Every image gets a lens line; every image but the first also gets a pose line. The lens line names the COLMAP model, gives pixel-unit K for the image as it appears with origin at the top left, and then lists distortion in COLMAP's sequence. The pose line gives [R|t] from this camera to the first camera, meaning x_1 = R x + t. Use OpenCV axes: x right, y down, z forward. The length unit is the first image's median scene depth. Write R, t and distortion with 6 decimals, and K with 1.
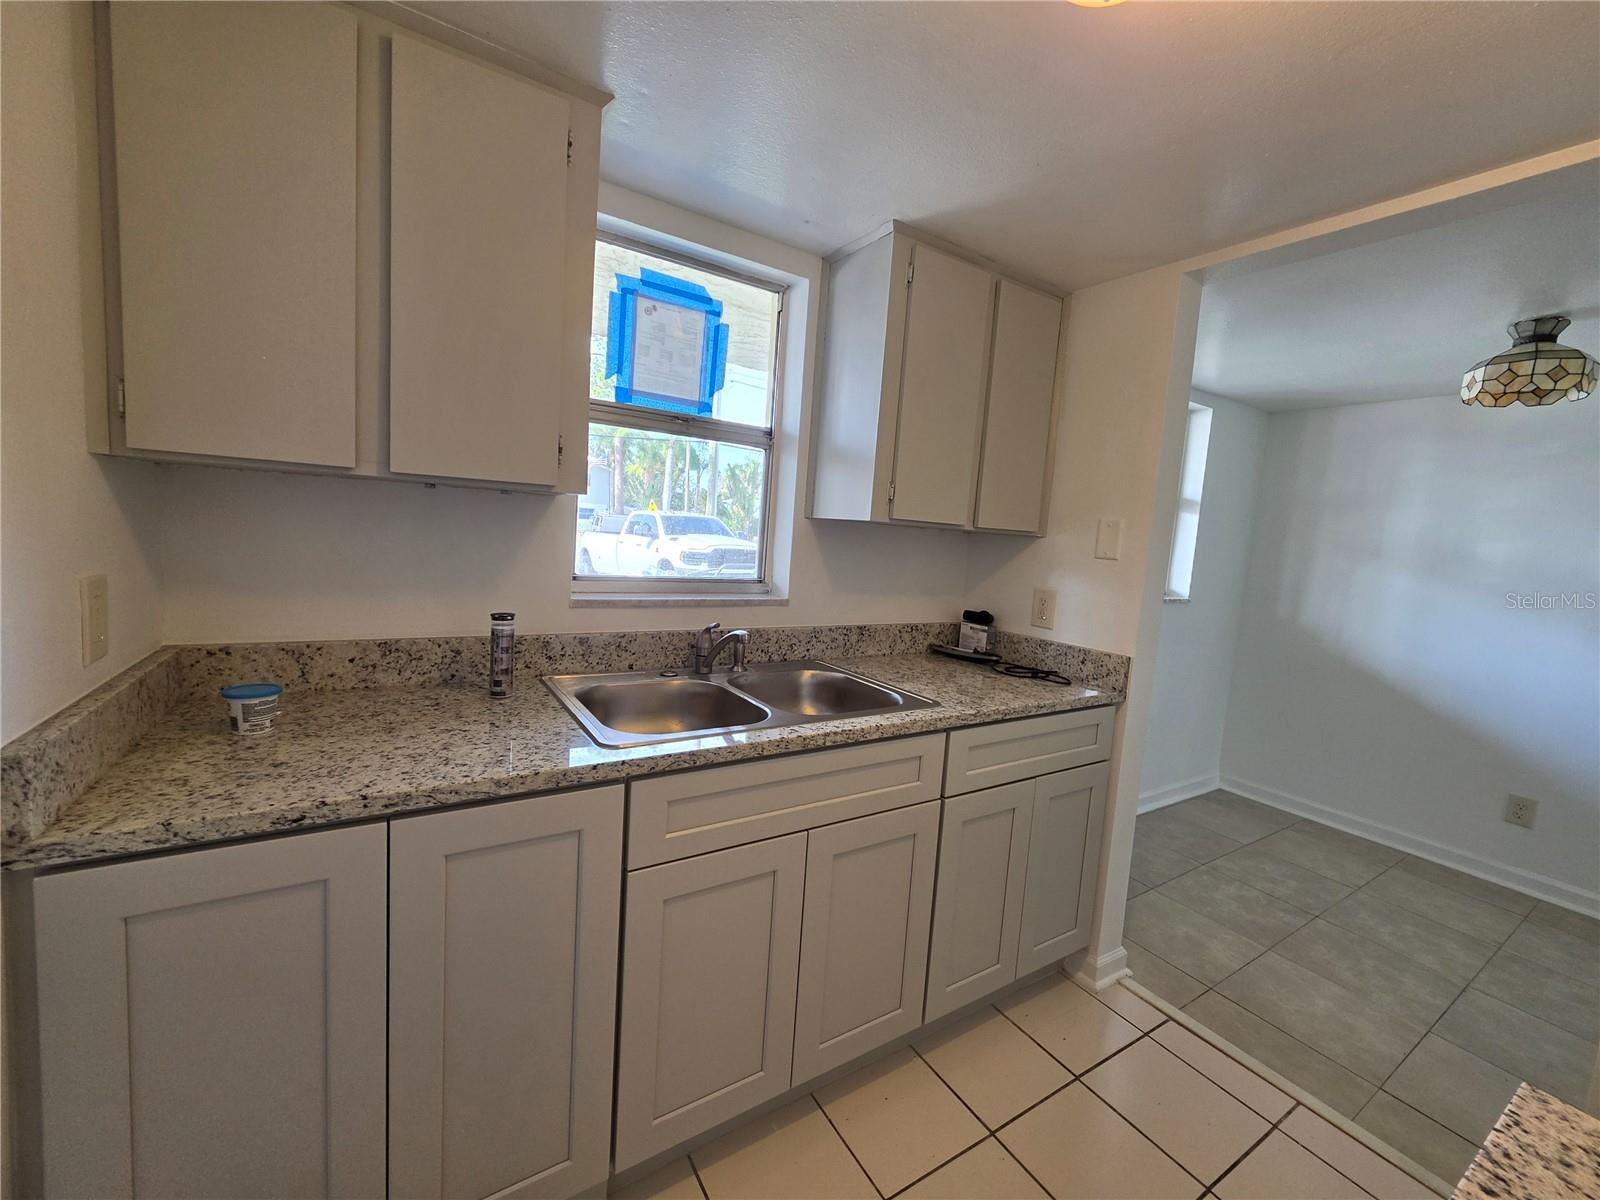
lens RADIAL K [[636.5, 0, 796.6], [0, 636.5, 589.5], [0, 0, 1]] dist [-0.003695, -0.000358]
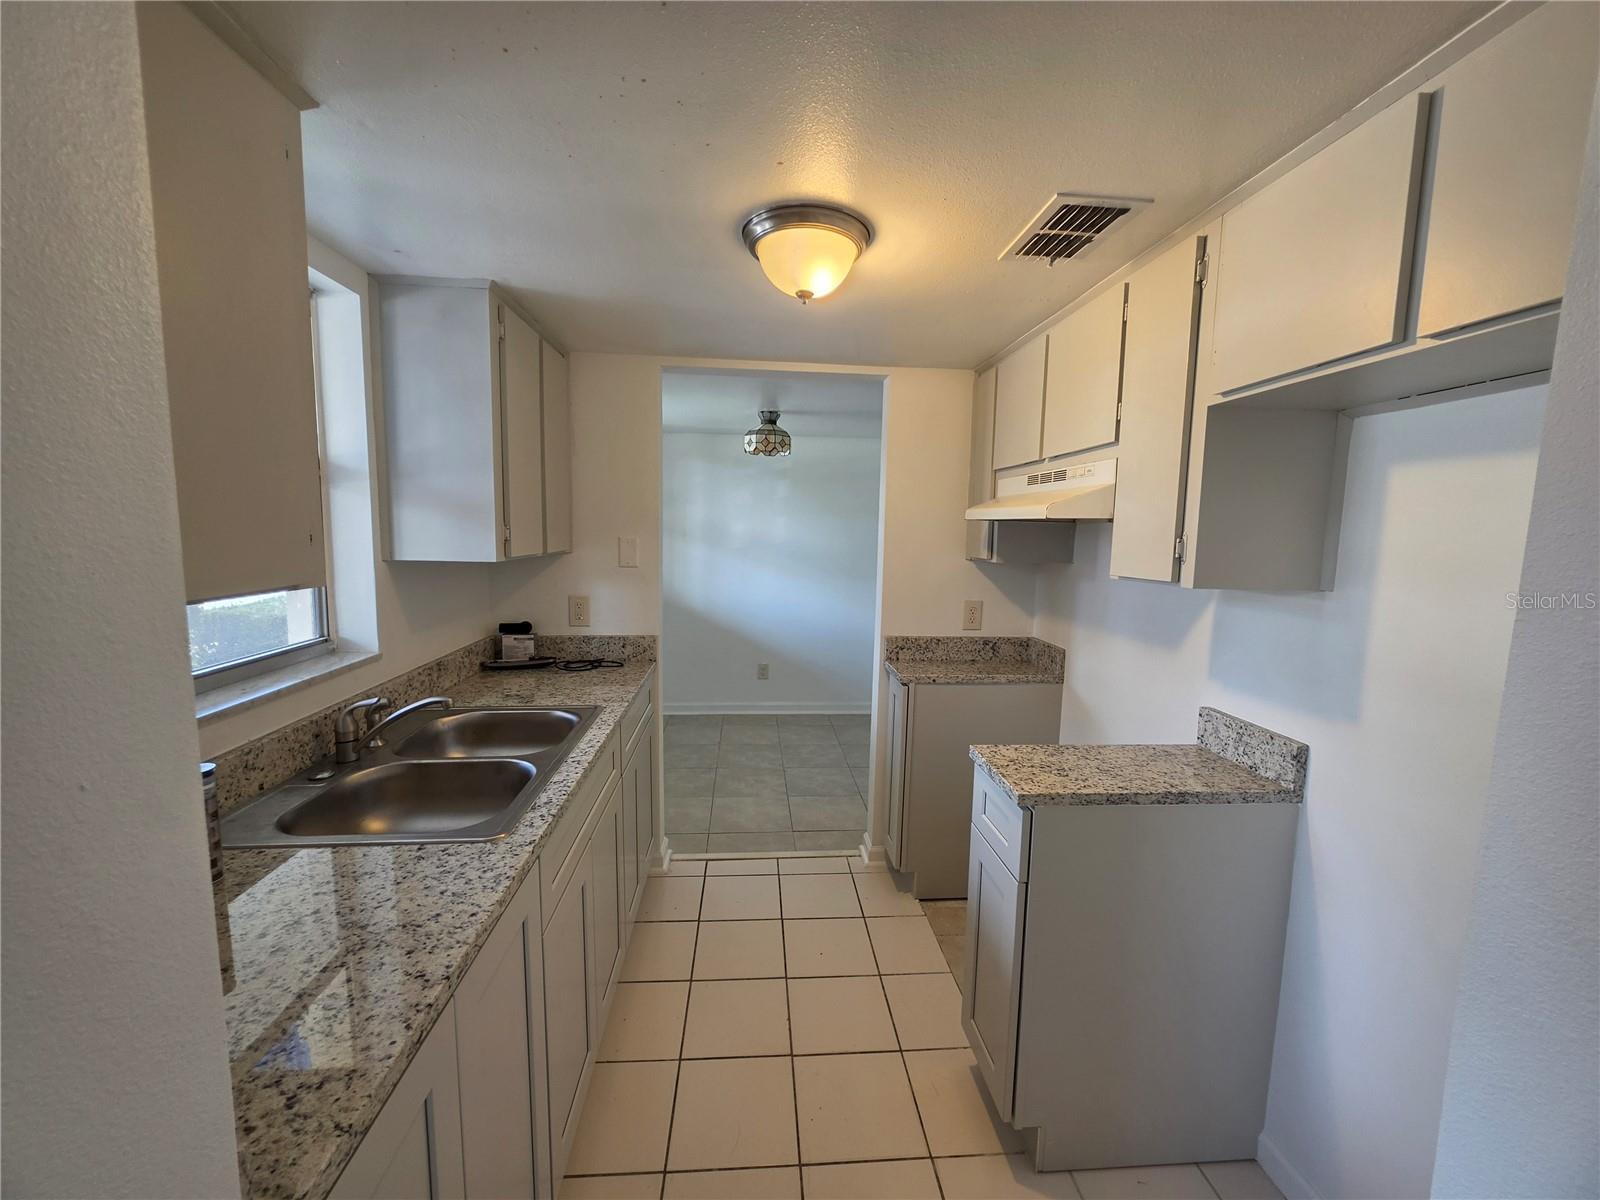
lens RADIAL K [[636.5, 0, 796.6], [0, 636.5, 589.5], [0, 0, 1]] dist [-0.003695, -0.000358]
pose [[0.467014, -0.149788, 0.871471, -0.499116], [0.096731, 0.988288, 0.118029, -0.119886], [-0.878943, 0.029177, 0.476033, 0.051860]]
